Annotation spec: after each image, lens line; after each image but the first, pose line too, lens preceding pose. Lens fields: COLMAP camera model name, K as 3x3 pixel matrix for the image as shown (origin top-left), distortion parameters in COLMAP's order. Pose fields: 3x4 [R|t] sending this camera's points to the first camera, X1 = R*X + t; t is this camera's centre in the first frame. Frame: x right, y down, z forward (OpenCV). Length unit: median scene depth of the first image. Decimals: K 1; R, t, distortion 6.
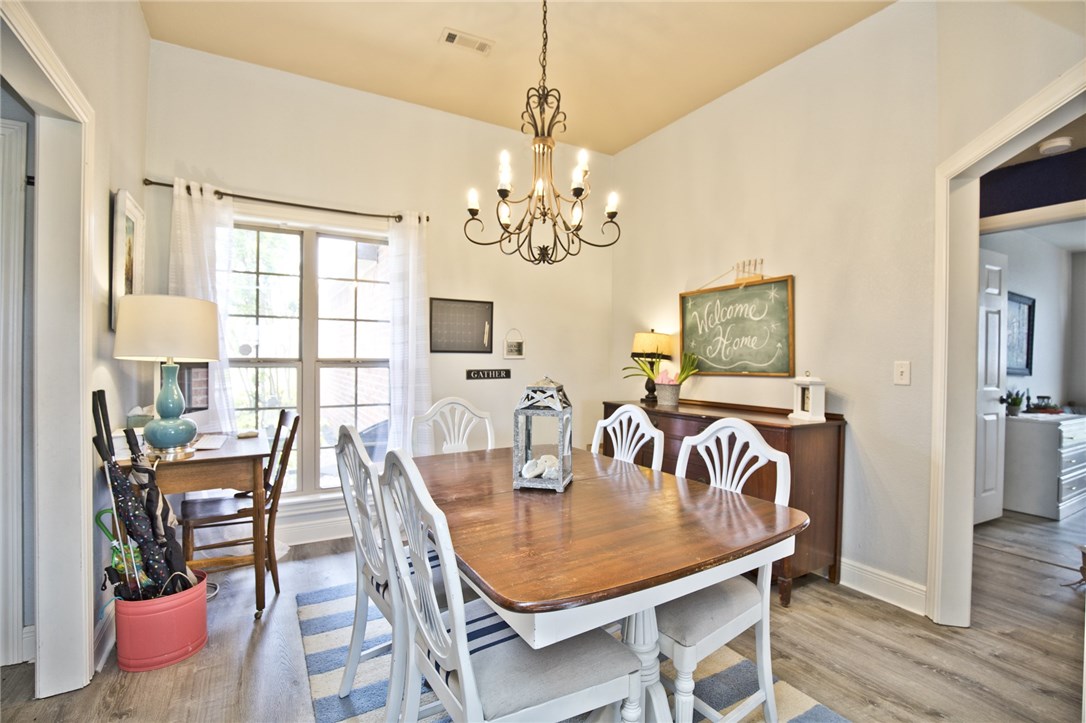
lens RADIAL K [[501.0, 0, 543.4], [0, 501.0, 355.4], [0, 0, 1]] dist [-0.023331, 0.000244]
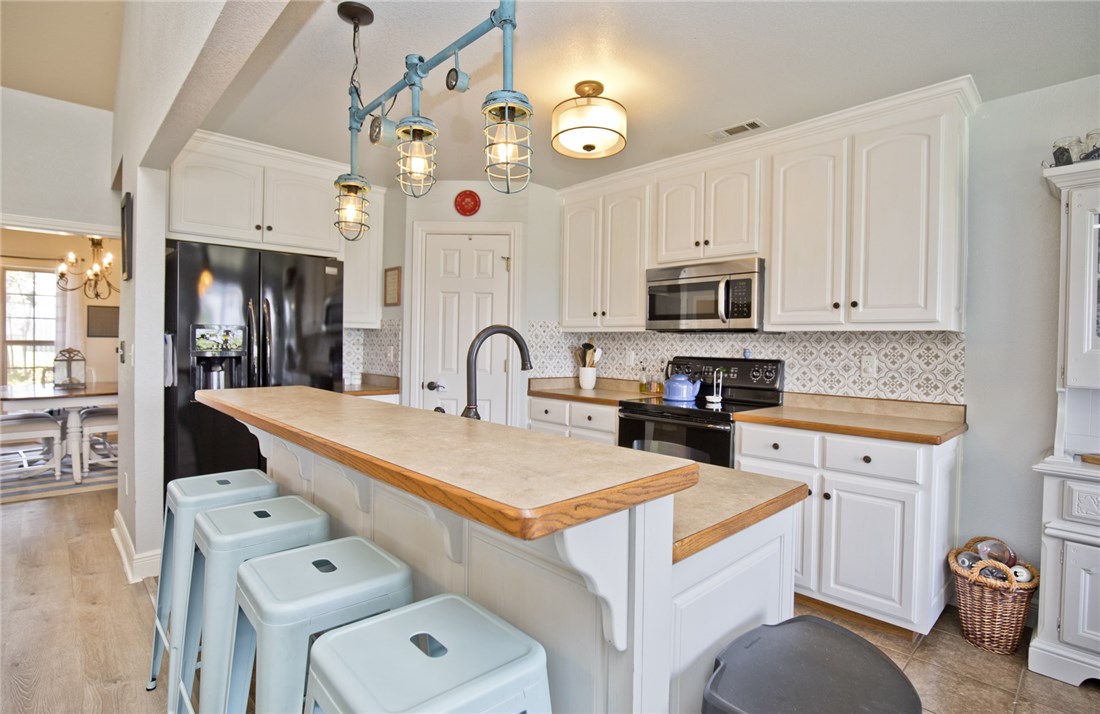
lens RADIAL K [[545.5, 0, 544.1], [0, 545.5, 346.6], [0, 0, 1]] dist [-0.021953, 0.002272]
pose [[0.974516, 0.002598, 0.224301, 0.978875], [-0.005742, 0.999894, 0.013367, -0.006778], [-0.224243, -0.014315, 0.974428, -1.265674]]
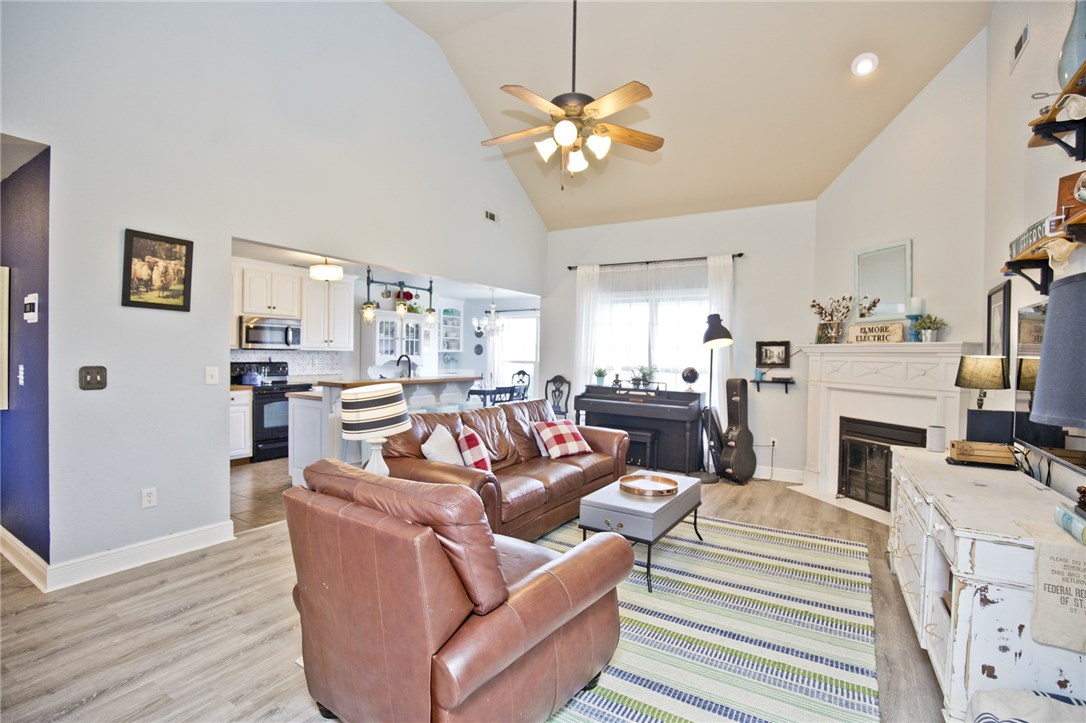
lens RADIAL K [[501.0, 0, 547.7], [0, 501.0, 358.0], [0, 0, 1]] dist [-0.023331, 0.000244]
pose [[-0.474100, -0.026135, 0.880083, -0.678253], [-0.023660, 0.999577, 0.016938, -0.047759], [-0.880153, -0.012793, -0.474518, -0.397361]]
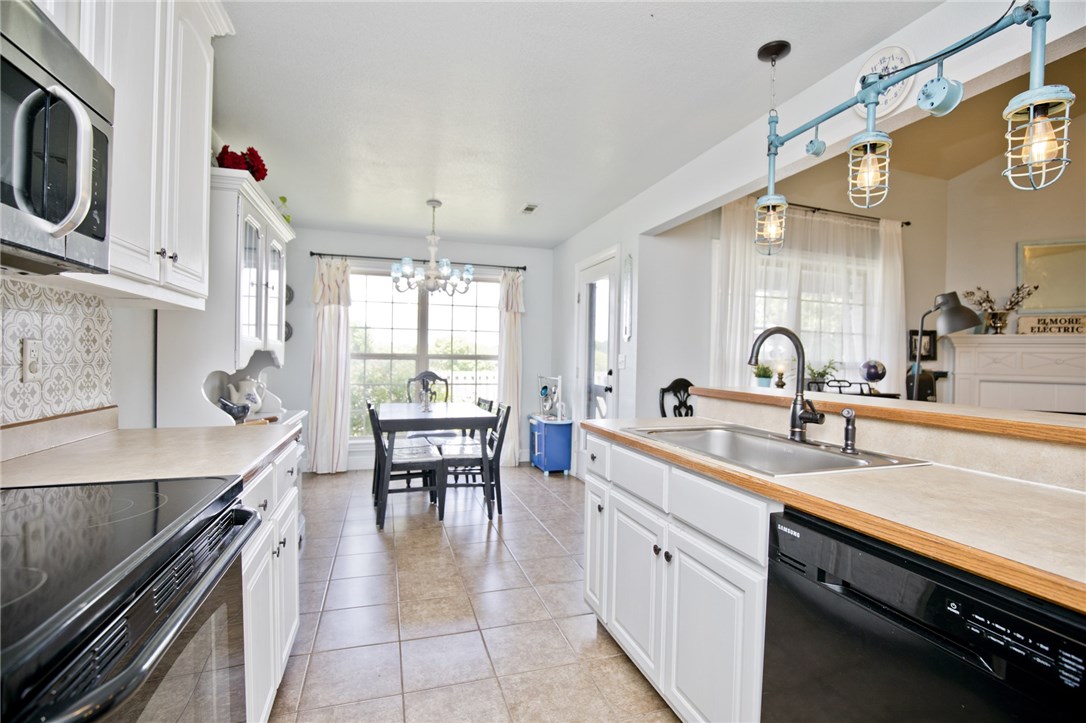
lens RADIAL K [[501.0, 0, 559.1], [0, 501.0, 357.3], [0, 0, 1]] dist [-0.023331, 0.000244]
pose [[-0.980638, -0.027403, 0.193903, 1.168705], [-0.028511, 0.999589, -0.002926, 0.020063], [-0.193743, -0.008397, -0.981016, -0.221179]]
